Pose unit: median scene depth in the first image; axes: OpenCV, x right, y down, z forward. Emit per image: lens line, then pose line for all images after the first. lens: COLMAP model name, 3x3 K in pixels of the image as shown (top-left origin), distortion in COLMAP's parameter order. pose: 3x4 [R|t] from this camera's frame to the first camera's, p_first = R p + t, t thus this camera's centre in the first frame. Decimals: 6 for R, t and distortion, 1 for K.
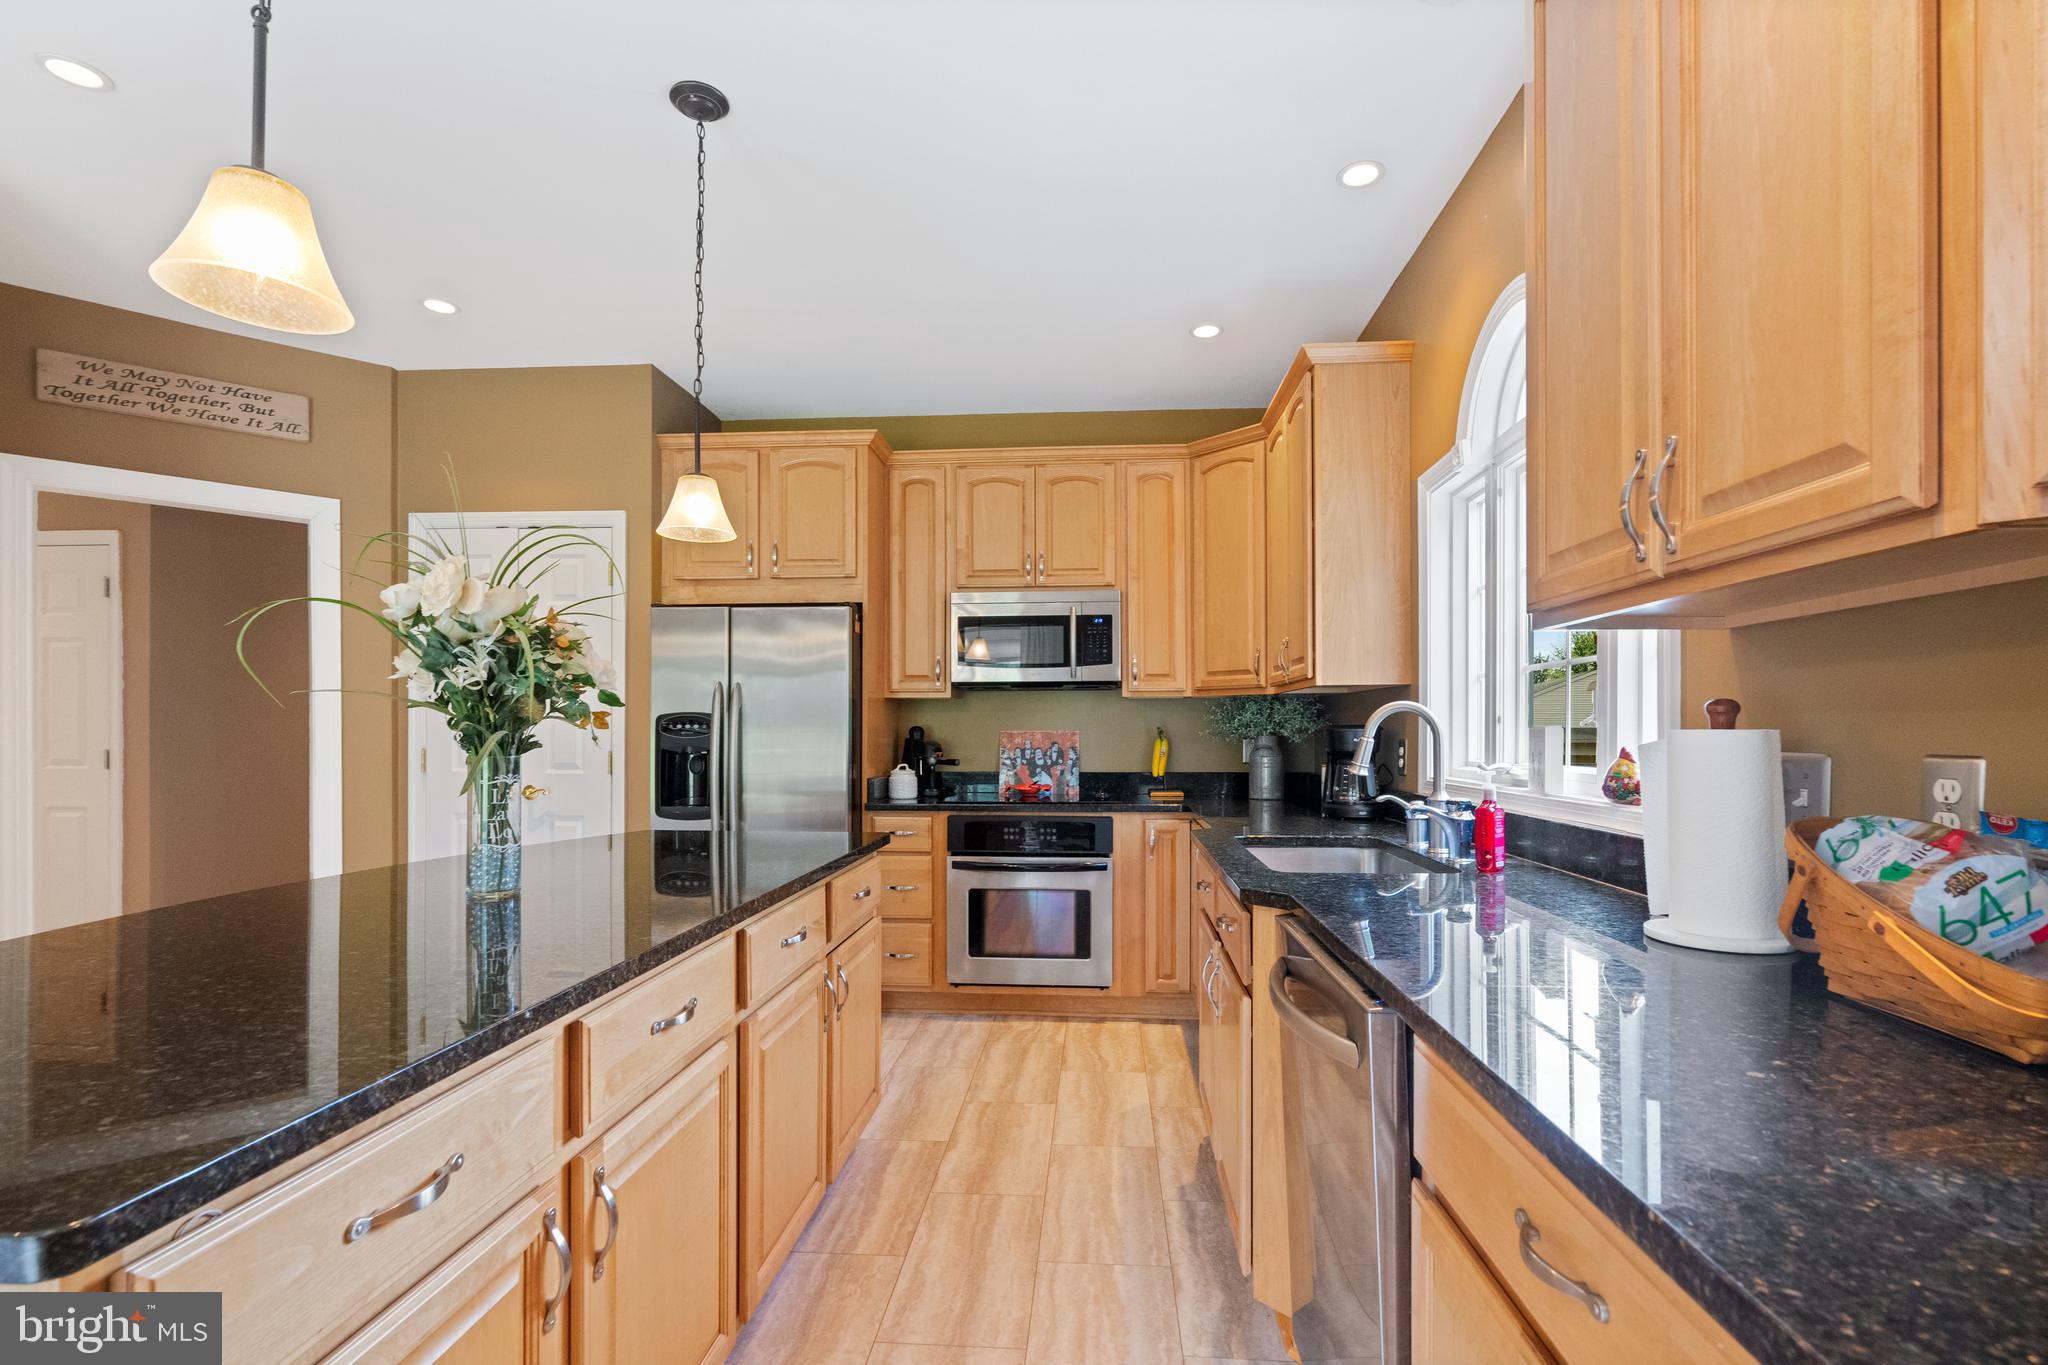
lens RADIAL K [[942.2, 0, 1025.5], [0, 942.2, 694.4], [0, 0, 1]] dist [-0.002275, 0.000187]
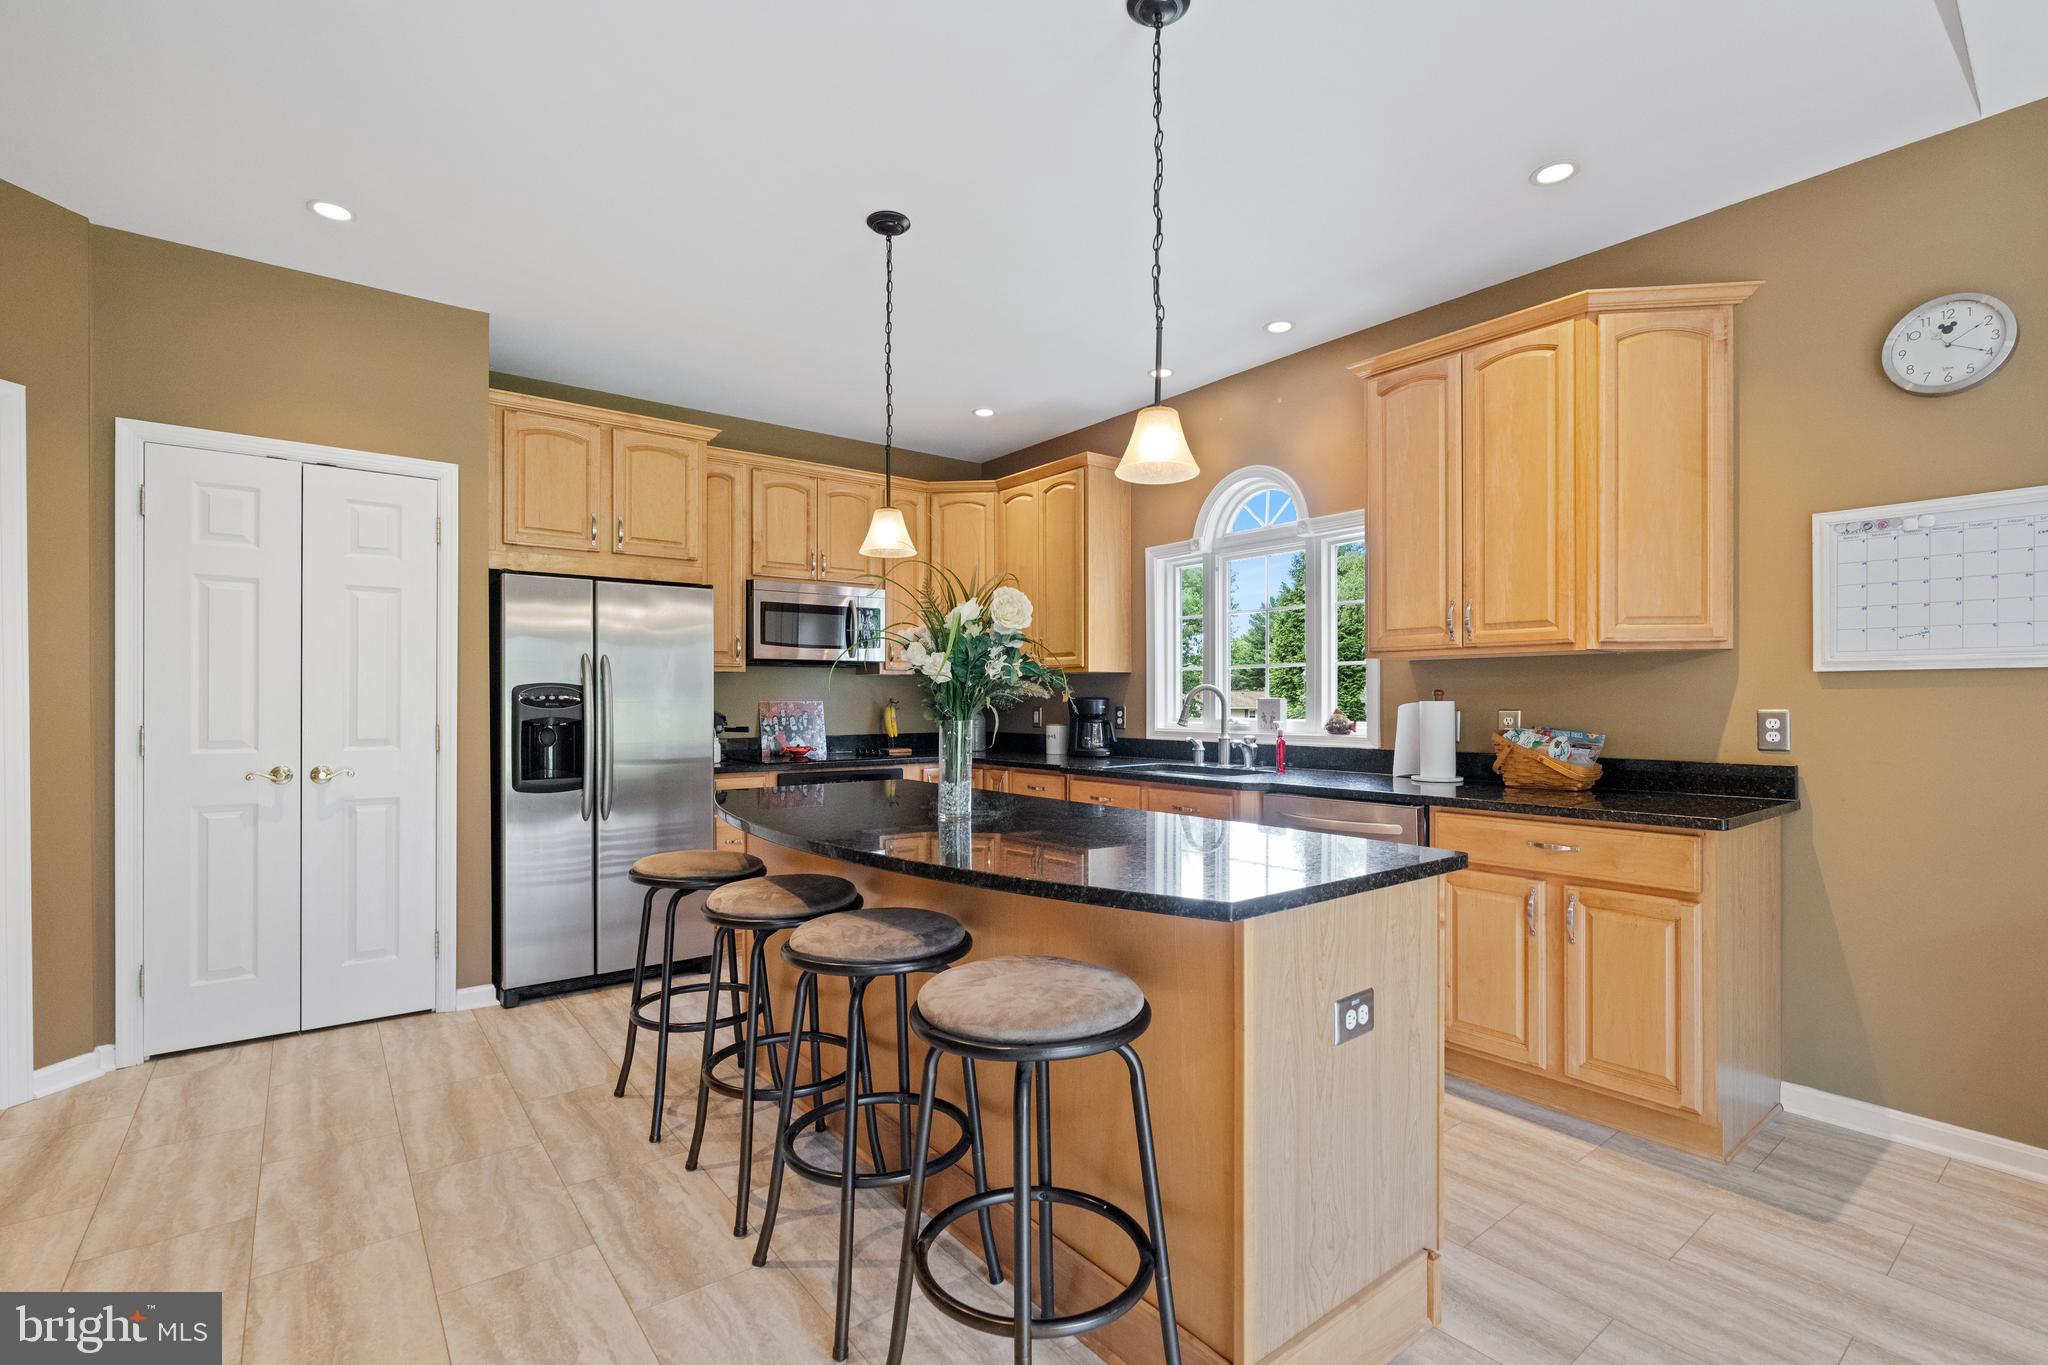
lens RADIAL K [[931.3, 0, 1027.3], [0, 931.3, 666.5], [0, 0, 1]] dist [-0.001569, 0.000503]
pose [[0.741453, 0.023060, 0.670609, -0.628625], [-0.025333, 0.999659, -0.006366, -0.005011], [-0.670527, -0.012268, 0.741784, -0.058260]]
